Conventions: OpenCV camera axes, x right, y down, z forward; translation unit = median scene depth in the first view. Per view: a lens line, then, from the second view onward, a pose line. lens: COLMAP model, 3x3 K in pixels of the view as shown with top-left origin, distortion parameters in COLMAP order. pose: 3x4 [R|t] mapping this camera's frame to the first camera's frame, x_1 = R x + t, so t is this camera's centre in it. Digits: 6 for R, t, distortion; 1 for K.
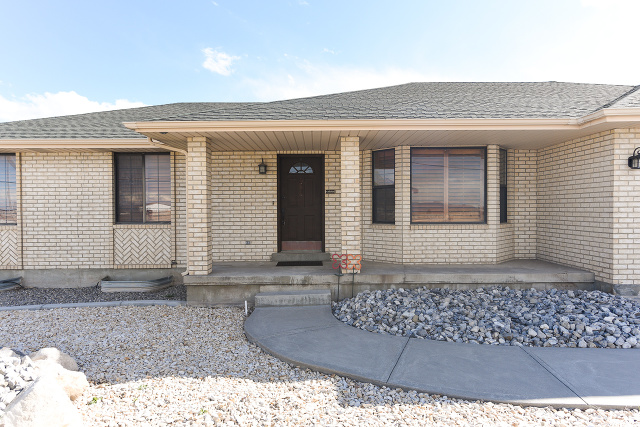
lens RADIAL K [[396.3, 0, 320.0], [0, 396.3, 213.5], [0, 0, 1]] dist [0.005018, 0.001809]
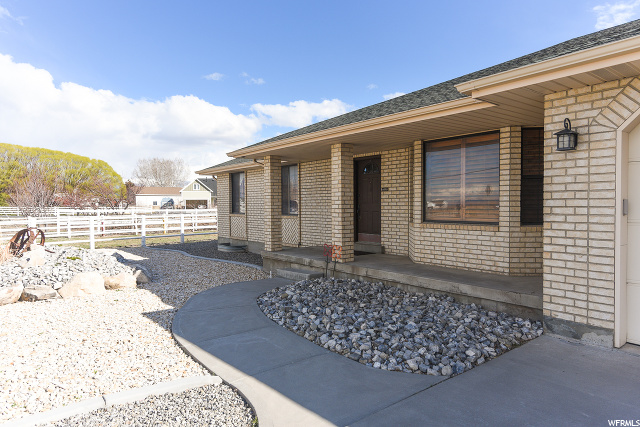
lens RADIAL K [[414.9, 0, 320.0], [0, 414.9, 213.5], [0, 0, 1]] dist [0.002573, 0.000271]
pose [[0.615673, 0.020527, -0.787735, 0.867607], [-0.004658, 0.999738, 0.022412, -0.015002], [0.787988, -0.010129, 0.615607, 0.186937]]
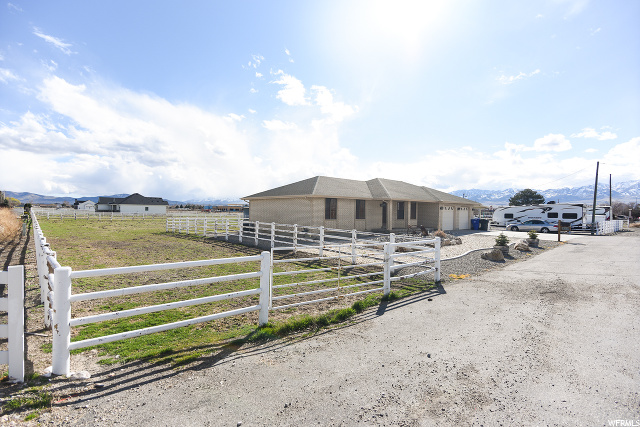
lens RADIAL K [[314.8, 0, 320.0], [0, 314.8, 213.5], [0, 0, 1]] dist [-0.001387, 0.000044]
pose [[0.754293, 0.013146, 0.656407, -2.903595], [-0.011754, 0.999910, -0.006518, -0.001935], [-0.656433, -0.002799, 0.754379, -1.075122]]
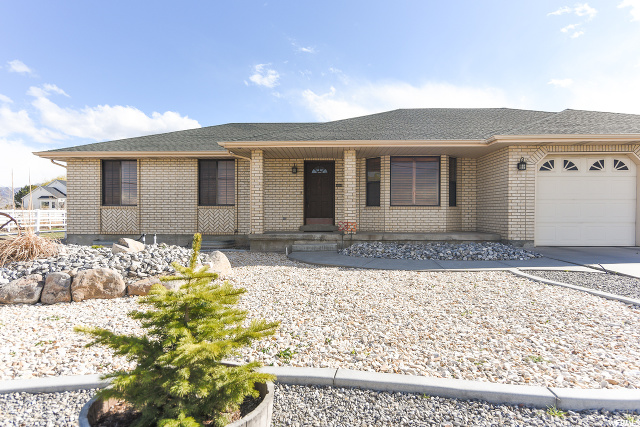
lens RADIAL K [[384.7, 0, 320.0], [0, 384.7, 213.5], [0, 0, 1]] dist [0.008861, 0.002284]
pose [[0.999202, 0.007100, -0.039310, 0.014219], [-0.007405, 0.999944, -0.007611, 0.069476], [0.039254, 0.007896, 0.999198, -0.510150]]
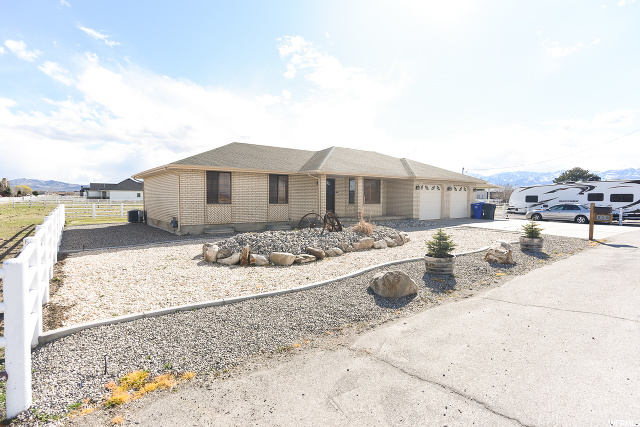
lens RADIAL K [[334.3, 0, 320.0], [0, 334.3, 213.5], [0, 0, 1]] dist [-0.003377, -0.000290]
pose [[0.805264, -0.016582, 0.592684, -1.600780], [-0.005324, 0.999366, 0.035194, 0.014038], [-0.592892, -0.031496, 0.804666, -0.913915]]
